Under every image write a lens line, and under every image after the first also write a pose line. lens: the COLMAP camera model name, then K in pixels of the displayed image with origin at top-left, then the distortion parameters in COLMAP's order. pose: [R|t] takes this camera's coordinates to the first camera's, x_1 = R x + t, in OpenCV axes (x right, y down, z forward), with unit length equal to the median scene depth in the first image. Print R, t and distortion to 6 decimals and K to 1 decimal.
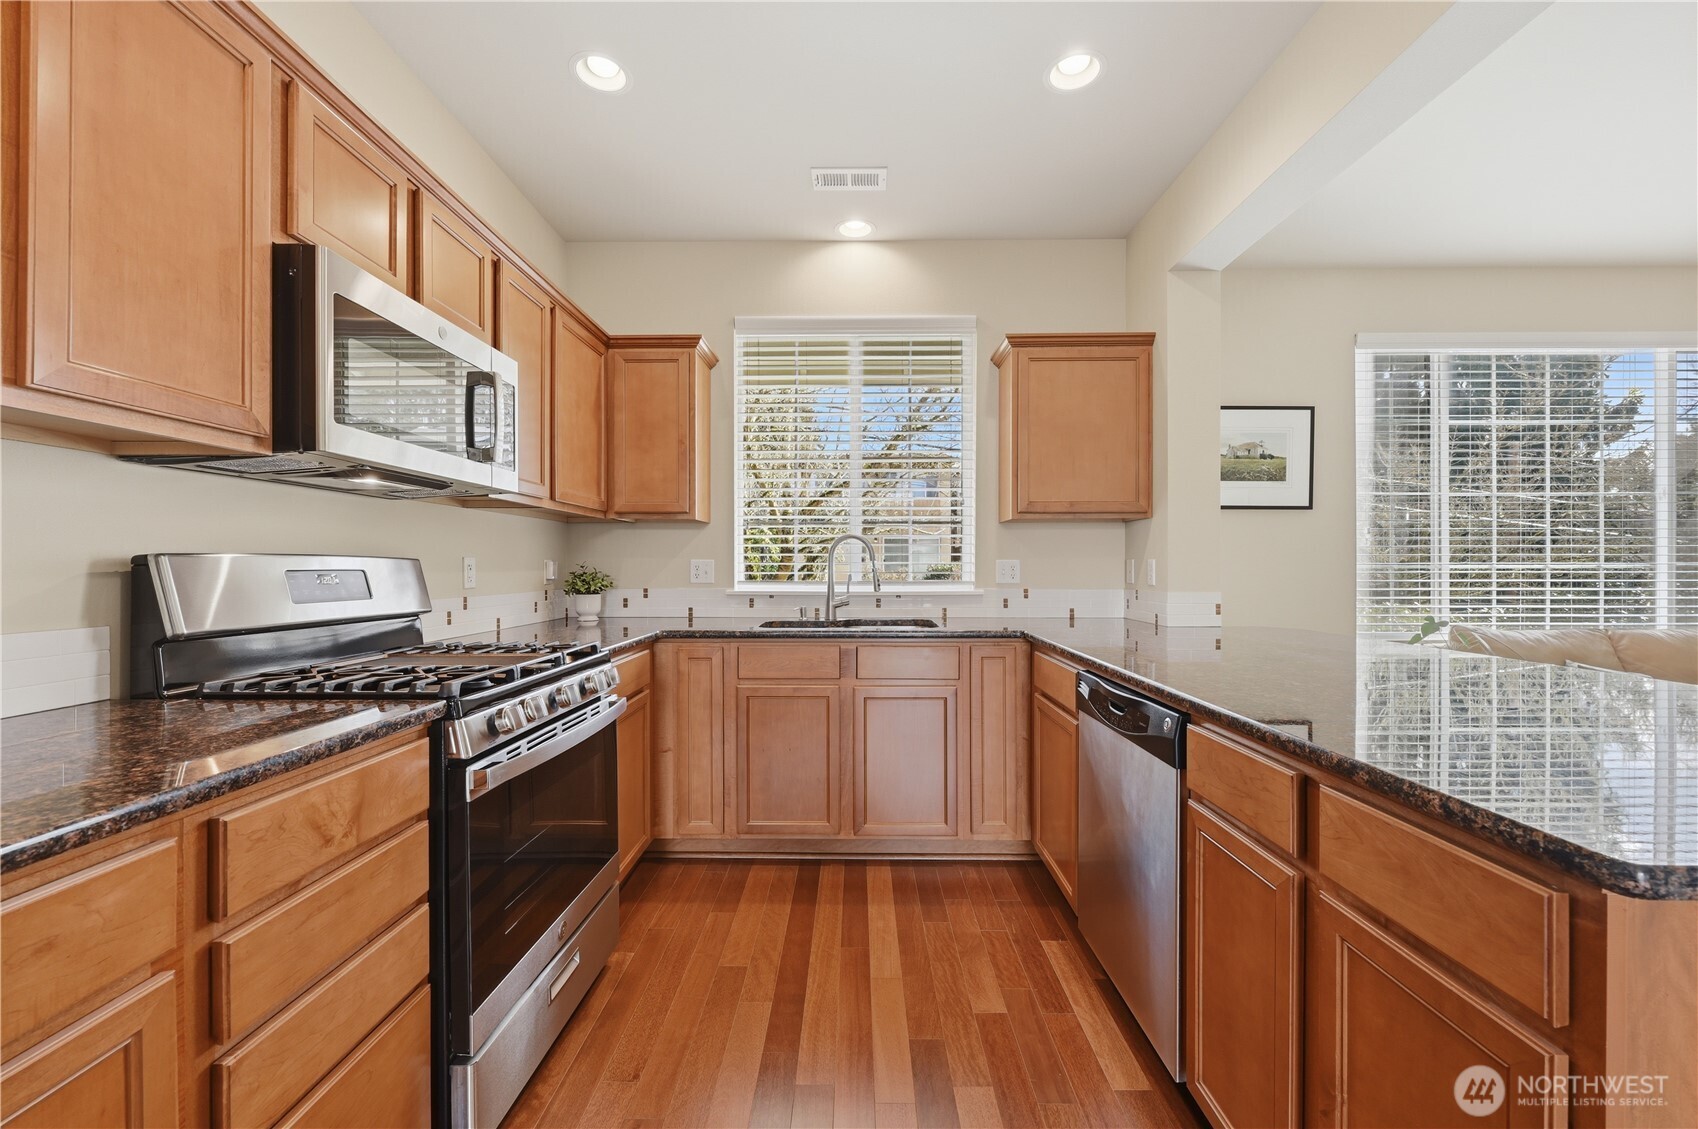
lens RADIAL K [[675.2, 0, 851.2], [0, 675.2, 567.8], [0, 0, 1]] dist [-0.000002, 0.000029]
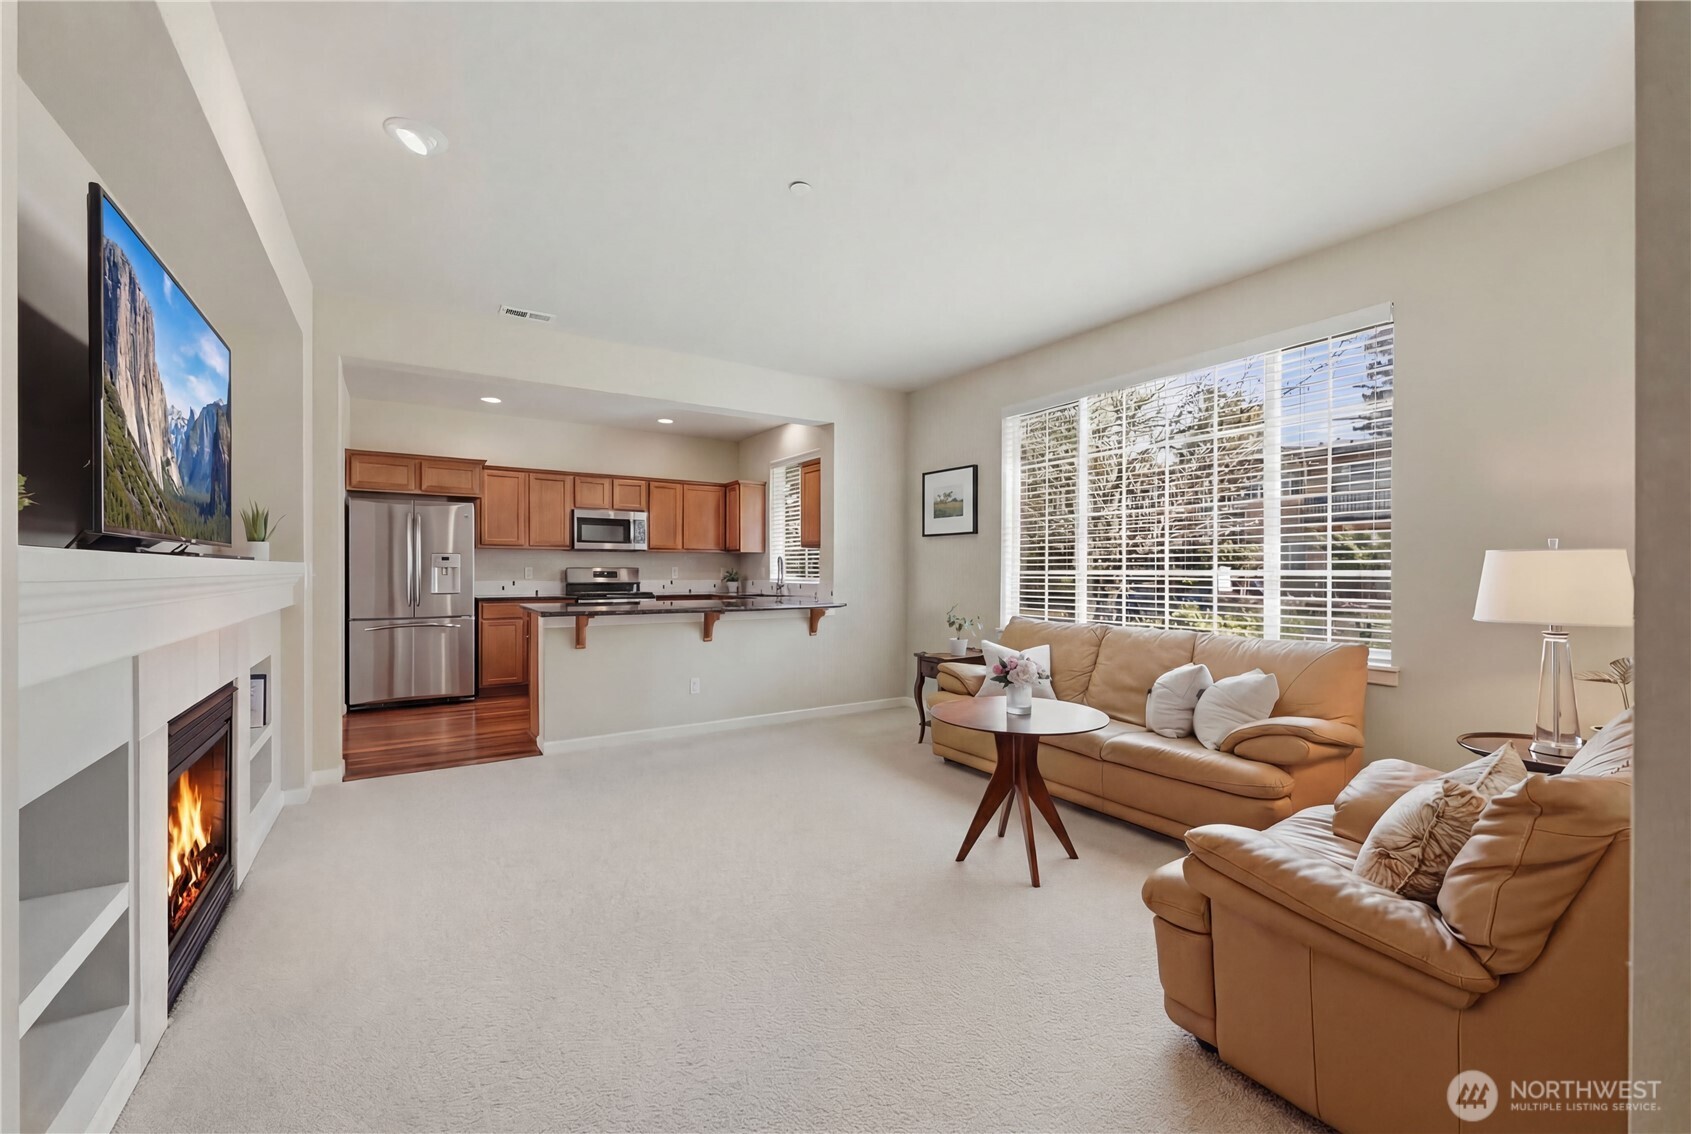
lens RADIAL K [[677.8, 0, 845.5], [0, 677.8, 567.0], [0, 0, 1]] dist [0.000012, -0.000085]
pose [[0.552675, -0.000552, -0.833397, 2.412383], [-0.005568, 0.999975, -0.004355, -0.008116], [0.833378, 0.007047, 0.552658, -0.076660]]
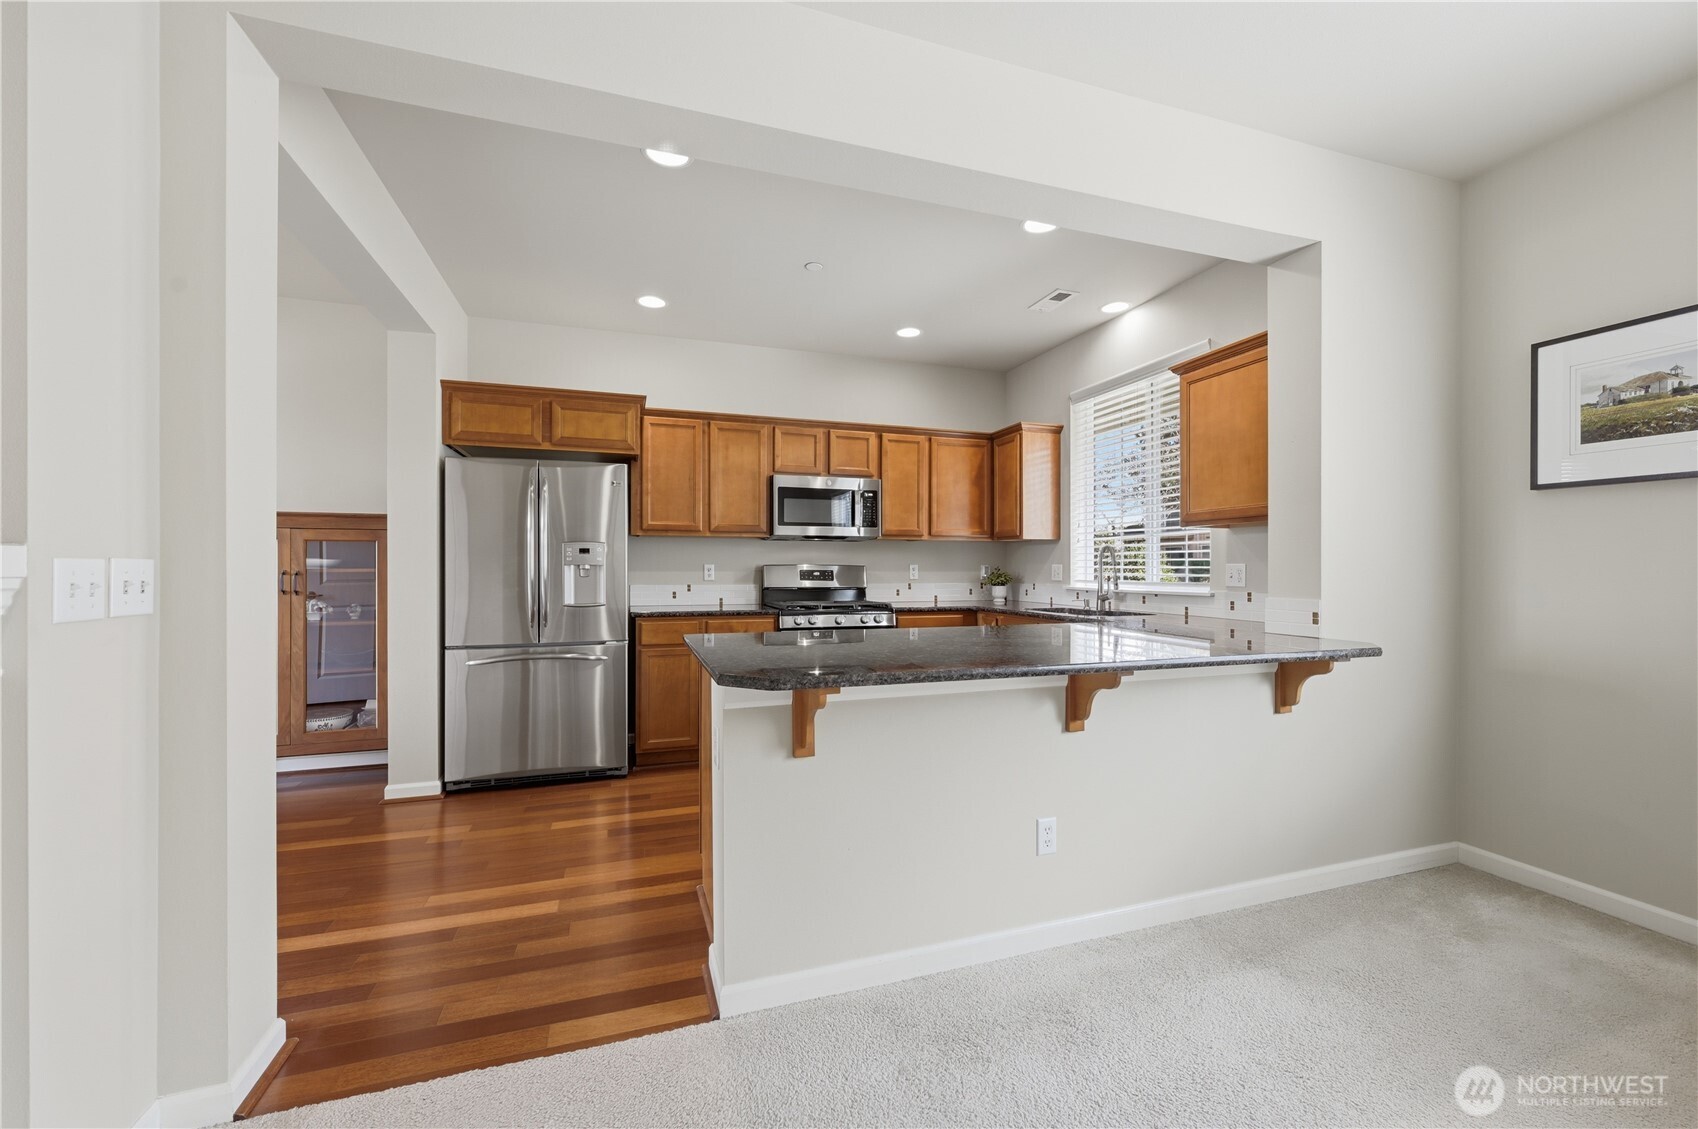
lens RADIAL K [[675.2, 0, 851.2], [0, 675.2, 567.8], [0, 0, 1]] dist [-0.000002, 0.000029]
pose [[0.326500, 0.000395, -0.945197, 1.288536], [-0.004346, 0.999990, -0.001083, -0.002388], [0.945187, 0.004461, 0.326499, 0.131696]]
